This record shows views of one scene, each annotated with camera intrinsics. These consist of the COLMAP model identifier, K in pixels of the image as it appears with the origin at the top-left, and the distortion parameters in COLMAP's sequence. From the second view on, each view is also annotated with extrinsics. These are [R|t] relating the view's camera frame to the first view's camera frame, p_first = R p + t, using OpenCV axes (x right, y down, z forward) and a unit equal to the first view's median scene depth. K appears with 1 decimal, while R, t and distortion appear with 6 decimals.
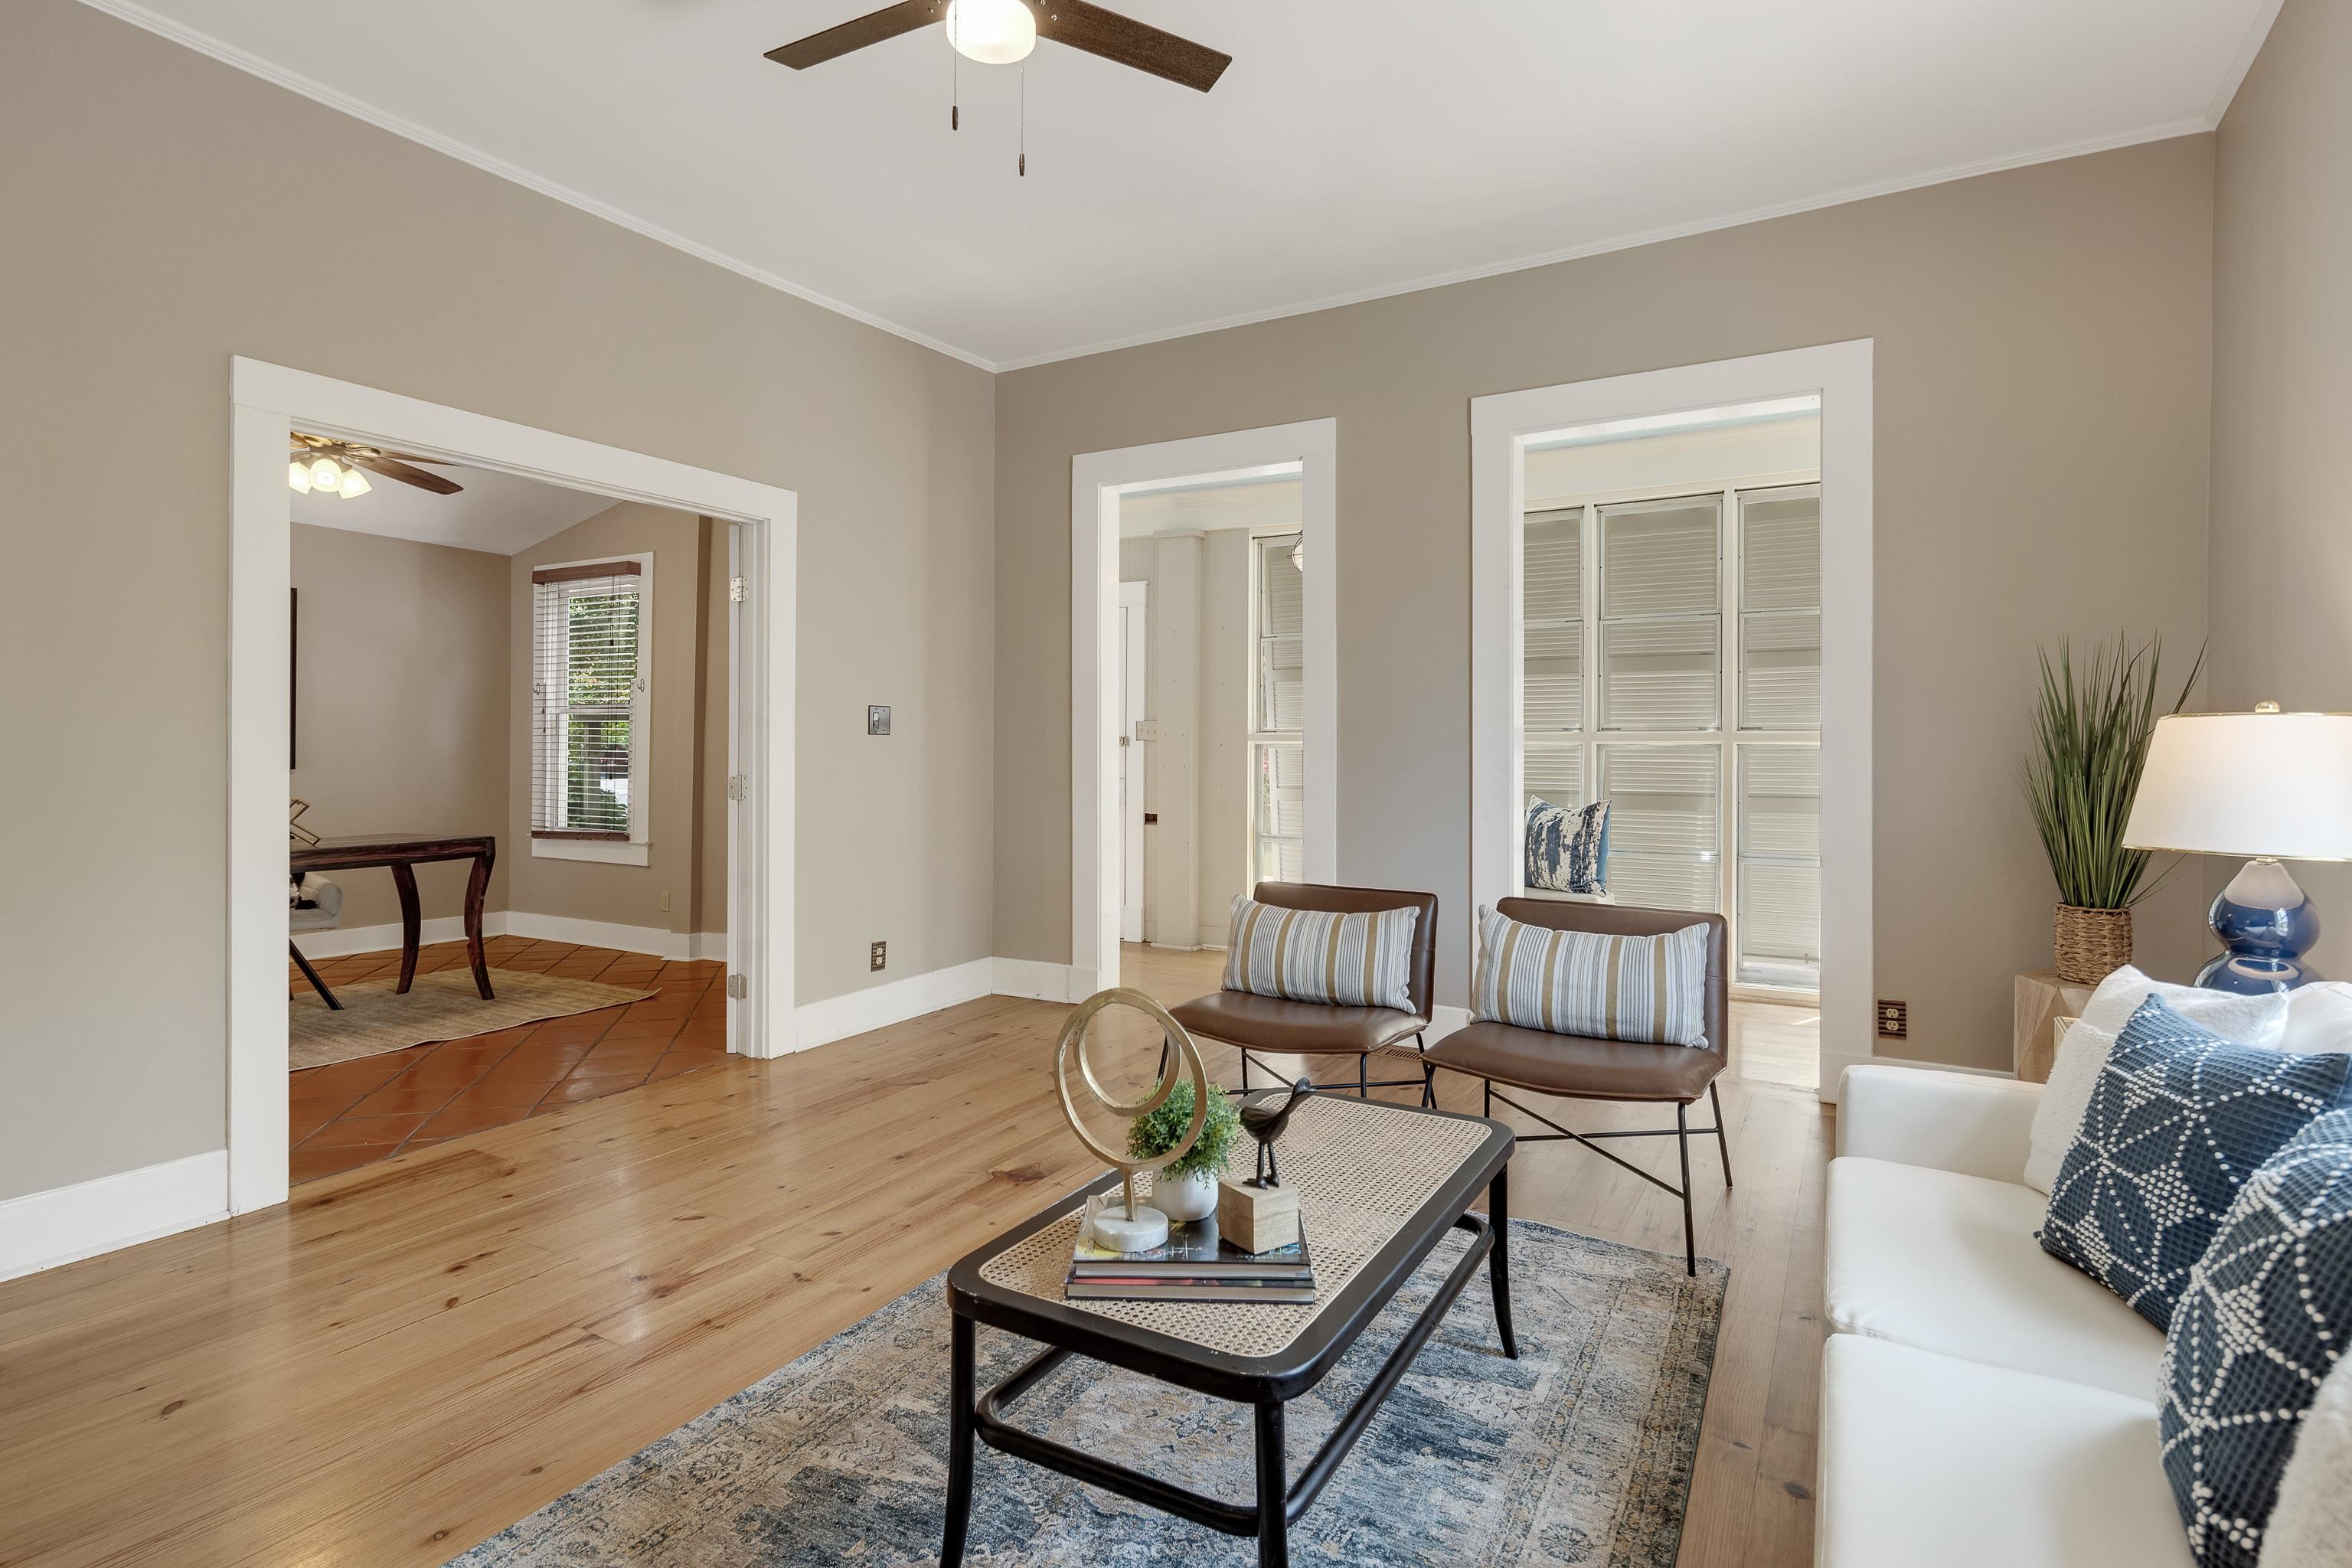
lens RADIAL K [[1155.4, 0, 1185.3], [0, 1155.4, 742.7], [0, 0, 1]] dist [0.001933, -0.007041]
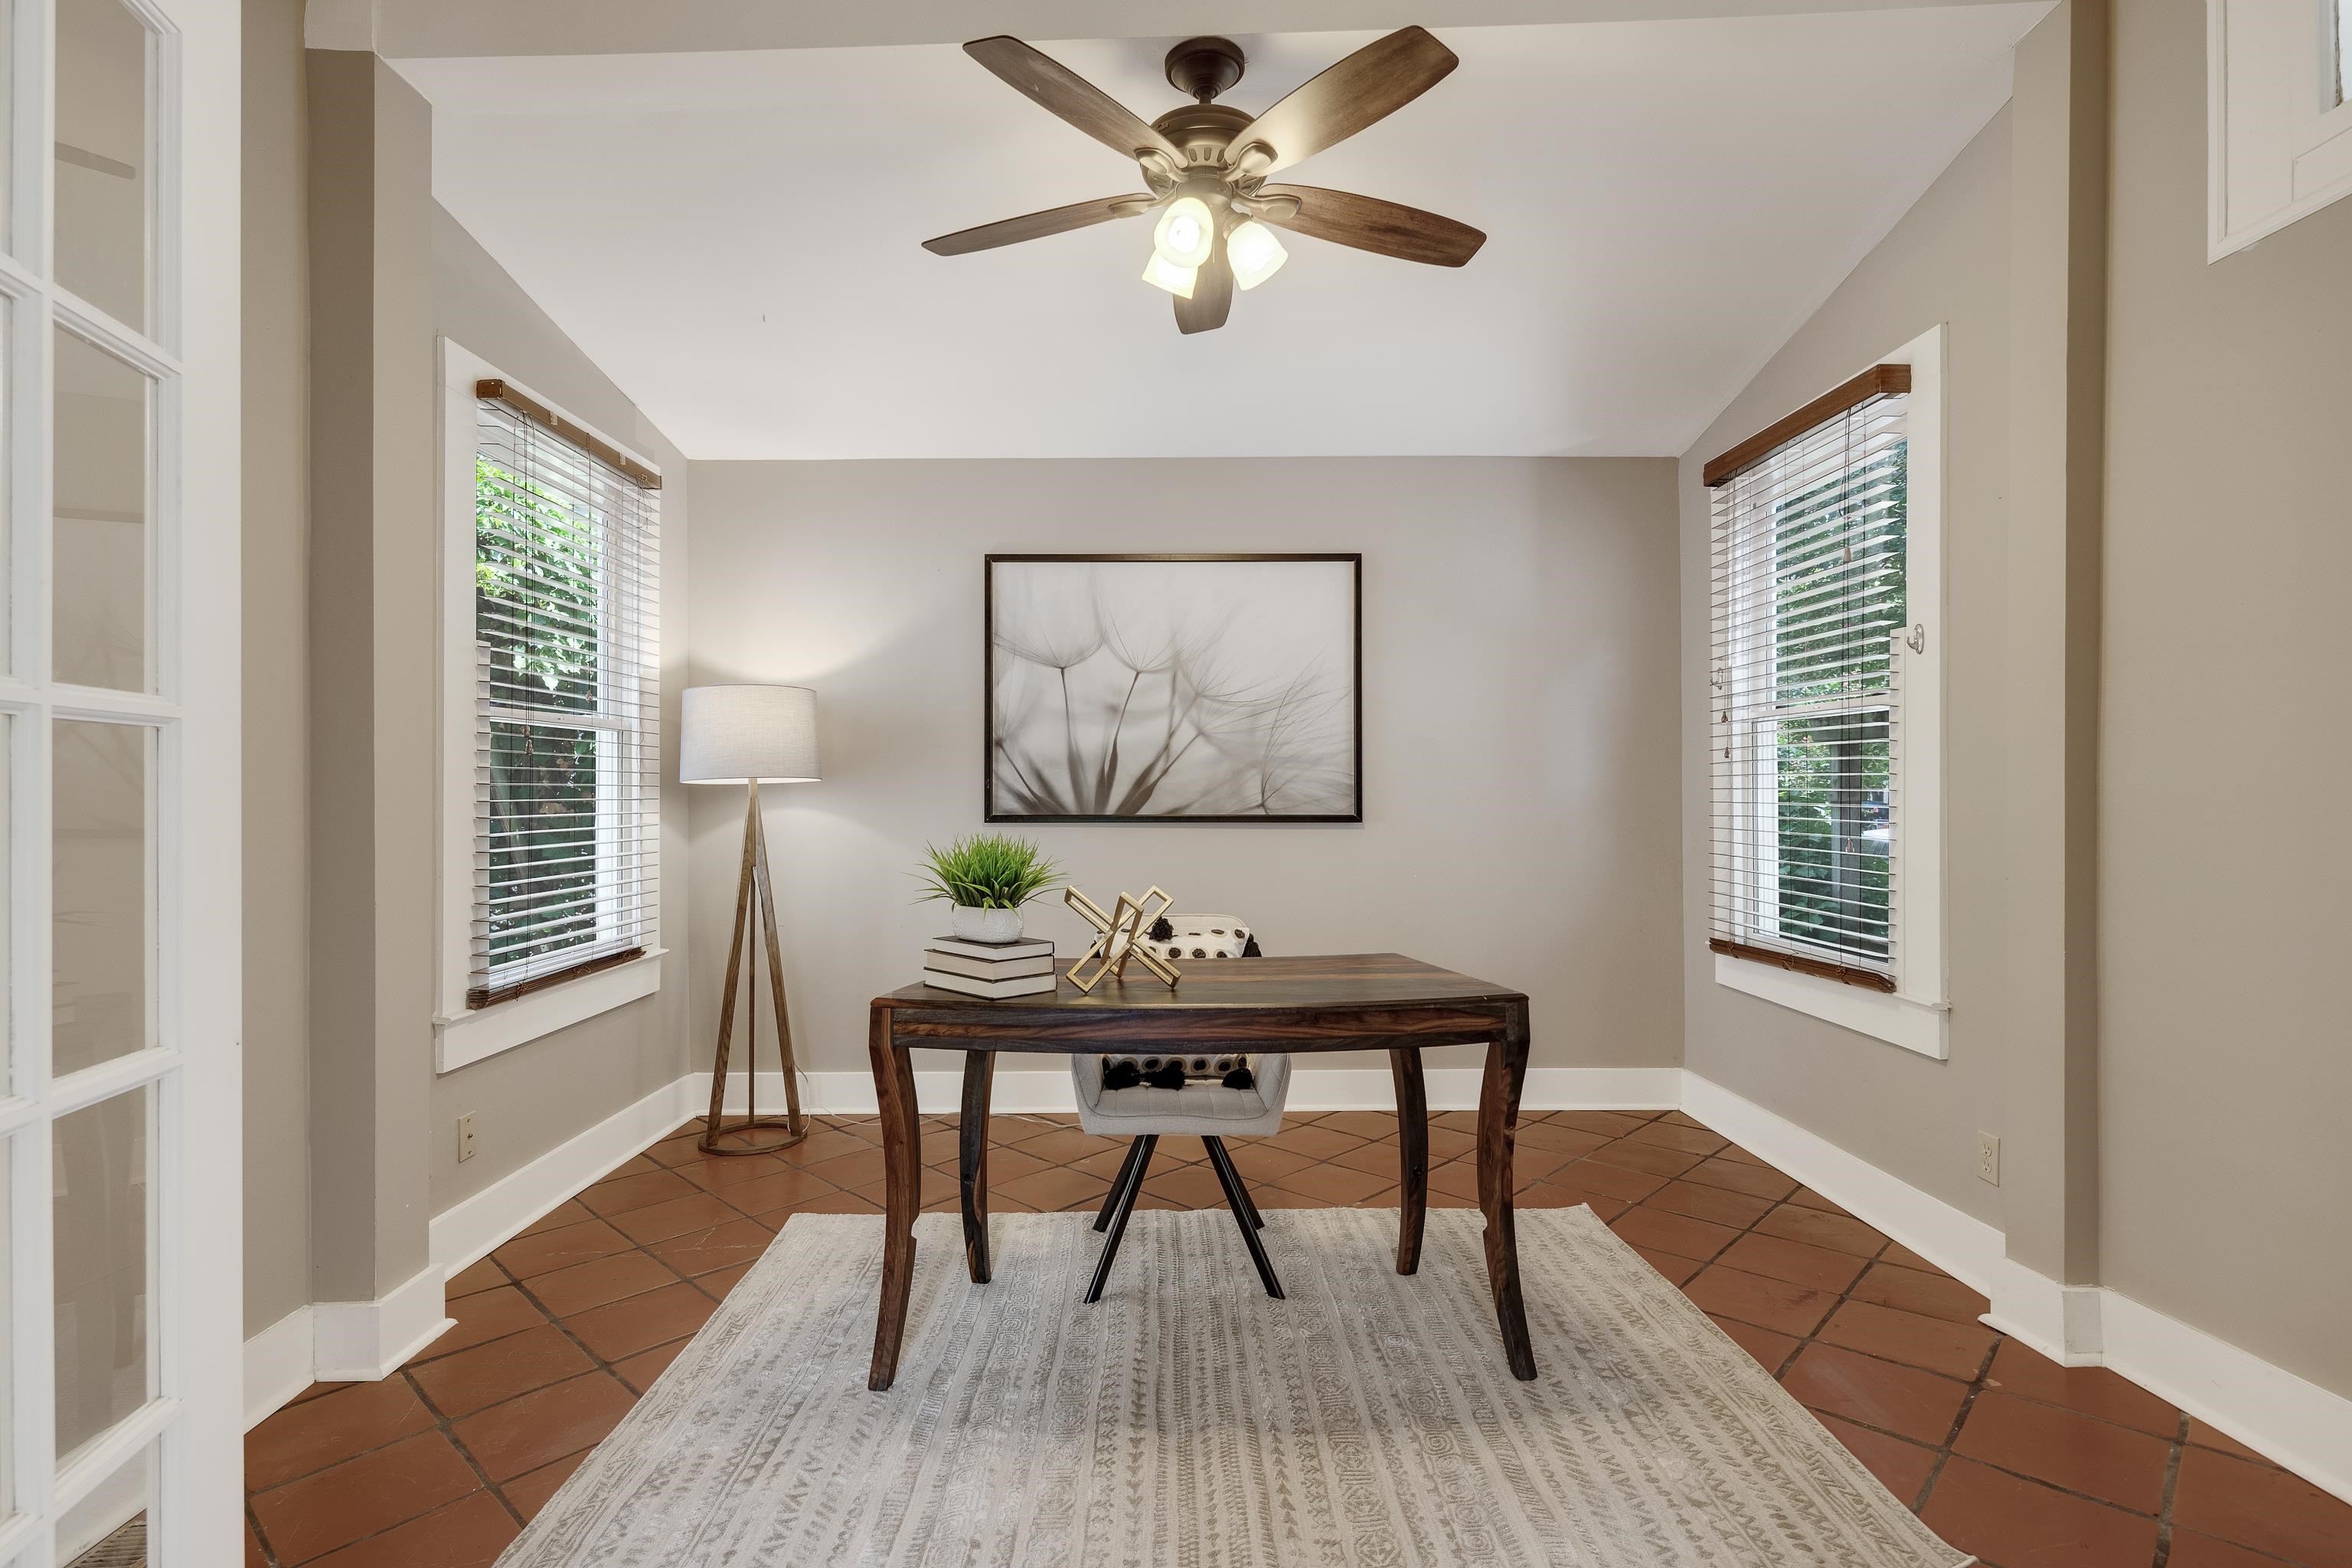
lens RADIAL K [[1155.4, 0, 1165.7], [0, 1155.4, 776.5], [0, 0, 1]] dist [0.001933, -0.007041]
pose [[0.499804, -0.021872, -0.865863, -0.372496], [0.015972, 0.999744, -0.016034, 0.008758], [0.865992, -0.005816, 0.500025, 0.845536]]
